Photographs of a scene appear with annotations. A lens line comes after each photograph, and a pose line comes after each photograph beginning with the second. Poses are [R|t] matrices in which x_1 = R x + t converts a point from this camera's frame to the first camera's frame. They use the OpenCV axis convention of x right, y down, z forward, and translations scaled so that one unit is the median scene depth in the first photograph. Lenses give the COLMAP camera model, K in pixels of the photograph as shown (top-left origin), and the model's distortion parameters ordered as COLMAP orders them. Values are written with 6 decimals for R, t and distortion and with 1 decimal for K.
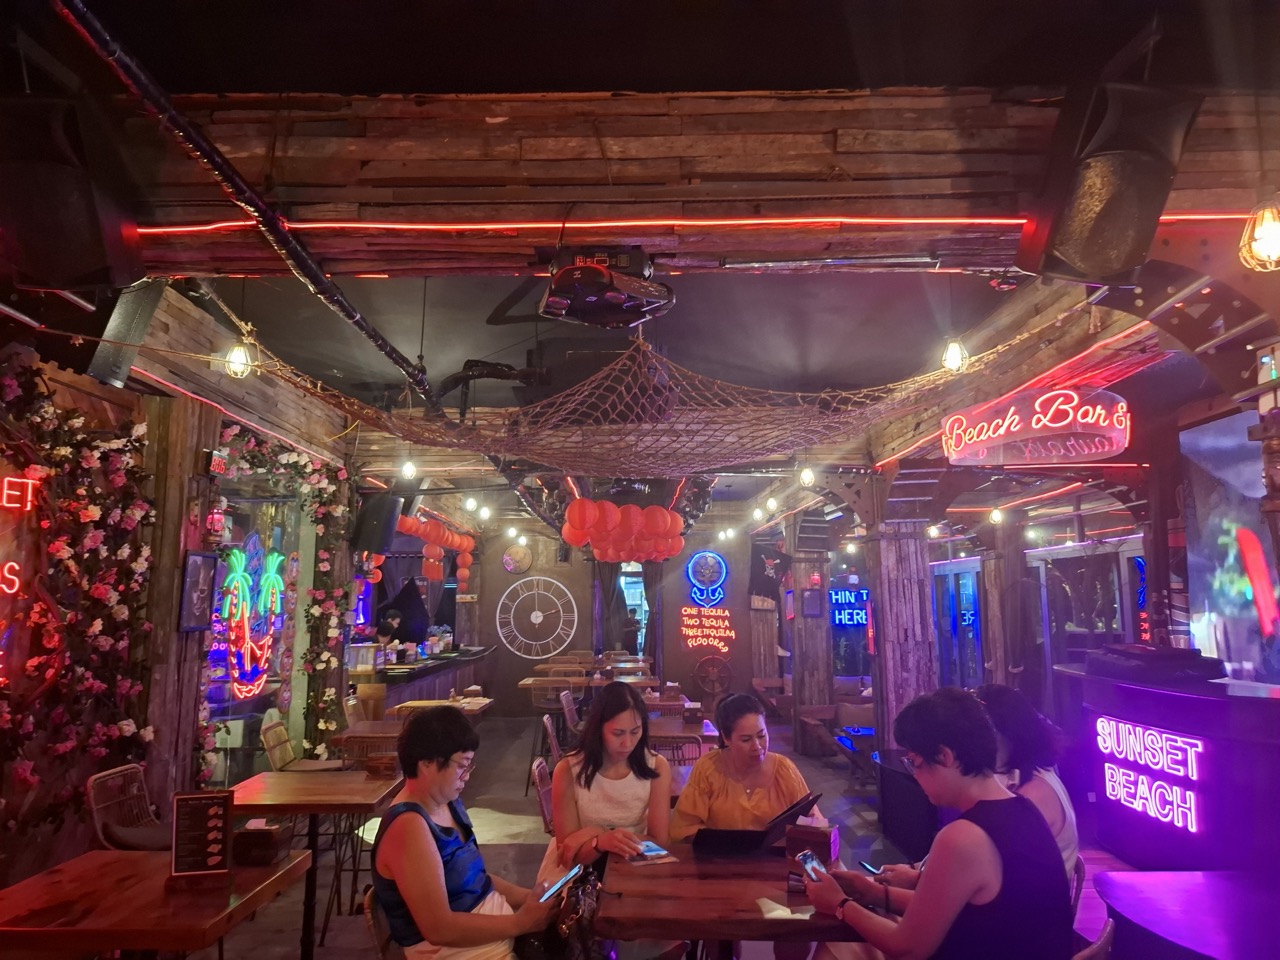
lens RADIAL K [[876.3, 0, 529.8], [0, 876.3, 480.6], [0, 0, 1]] dist [0.052896, -0.086130]
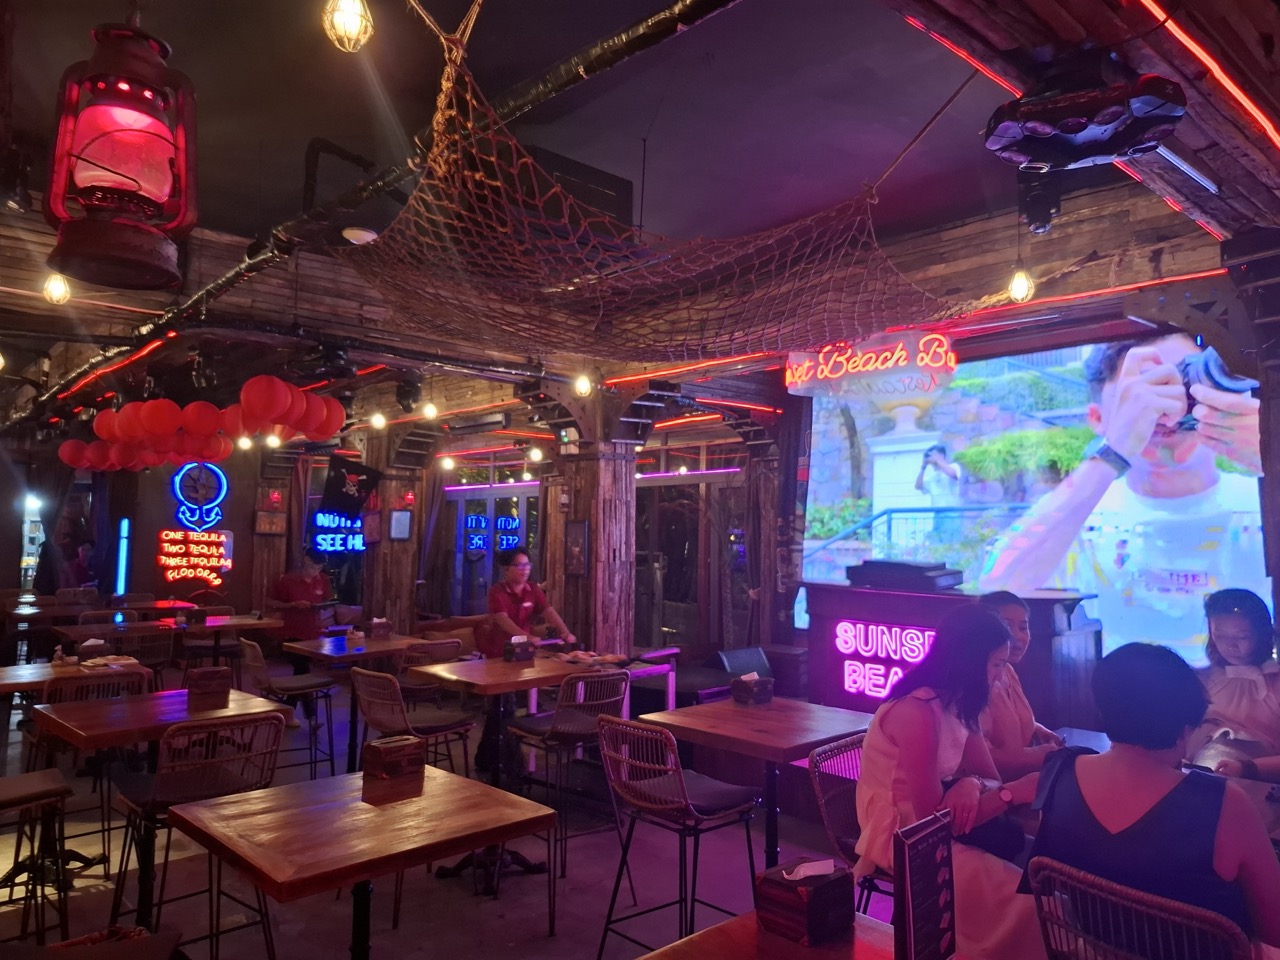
lens RADIAL K [[938.5, 0, 640.0], [0, 938.5, 480.0], [0, 0, 1]] dist [0.057436, 0.000585]
pose [[0.702895, 0.045703, 0.709824, -0.195815], [-0.105759, 0.993556, 0.040756, 0.027909], [-0.703387, -0.103717, 0.703199, 0.153944]]
